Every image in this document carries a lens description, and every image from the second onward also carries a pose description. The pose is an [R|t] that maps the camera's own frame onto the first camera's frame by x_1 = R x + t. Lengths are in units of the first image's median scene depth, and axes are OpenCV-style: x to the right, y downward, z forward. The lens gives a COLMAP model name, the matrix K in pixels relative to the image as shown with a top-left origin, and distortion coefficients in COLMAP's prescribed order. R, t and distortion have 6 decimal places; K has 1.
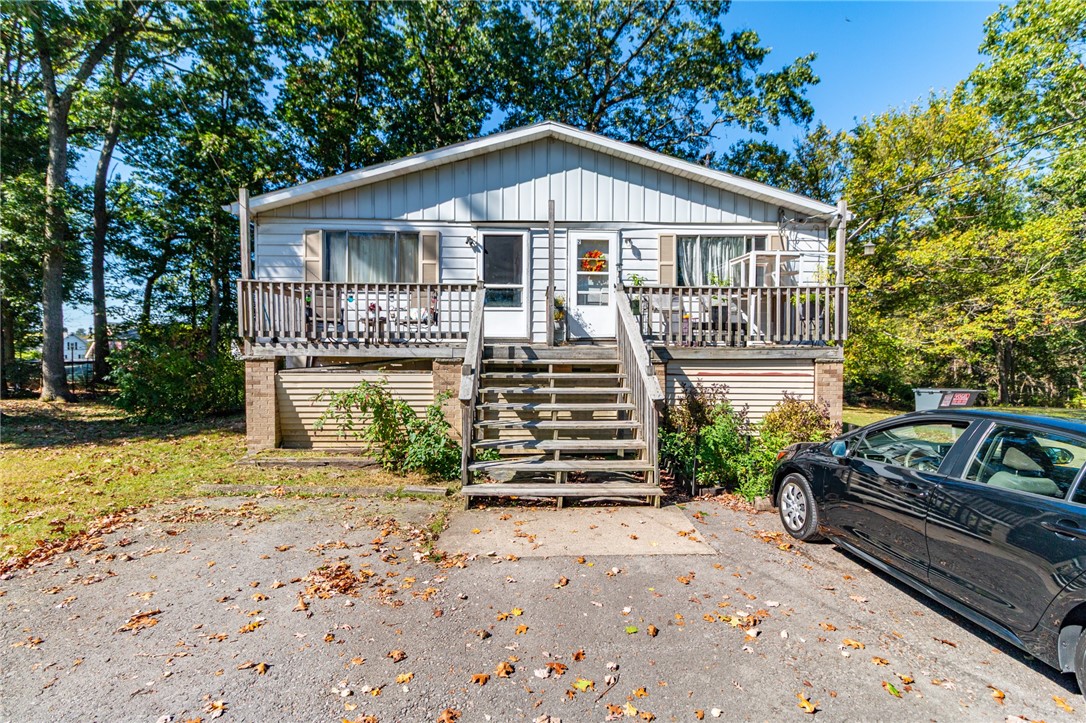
lens RADIAL K [[505.6, 0, 548.5], [0, 505.6, 357.4], [0, 0, 1]] dist [0.004203, 0.000313]
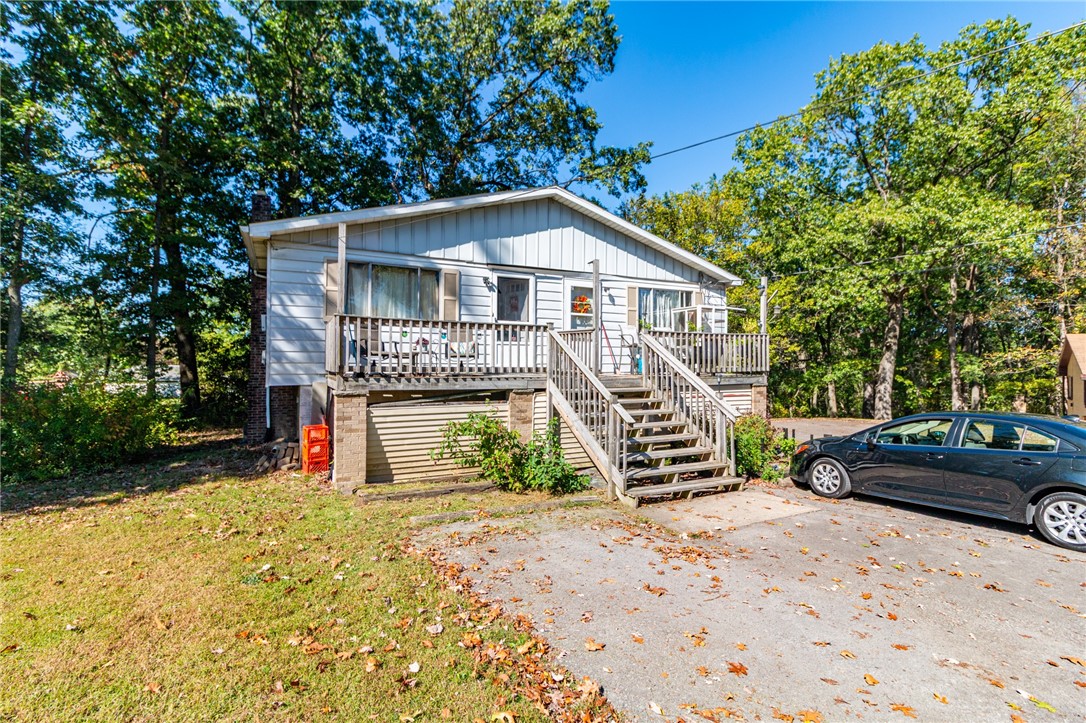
lens RADIAL K [[505.6, 0, 546.7], [0, 505.6, 360.8], [0, 0, 1]] dist [0.004203, 0.000313]
pose [[0.904248, 0.001279, 0.427006, -0.506467], [0.013615, 0.999401, -0.031825, -0.020054], [-0.426791, 0.034591, 0.903689, -0.044246]]
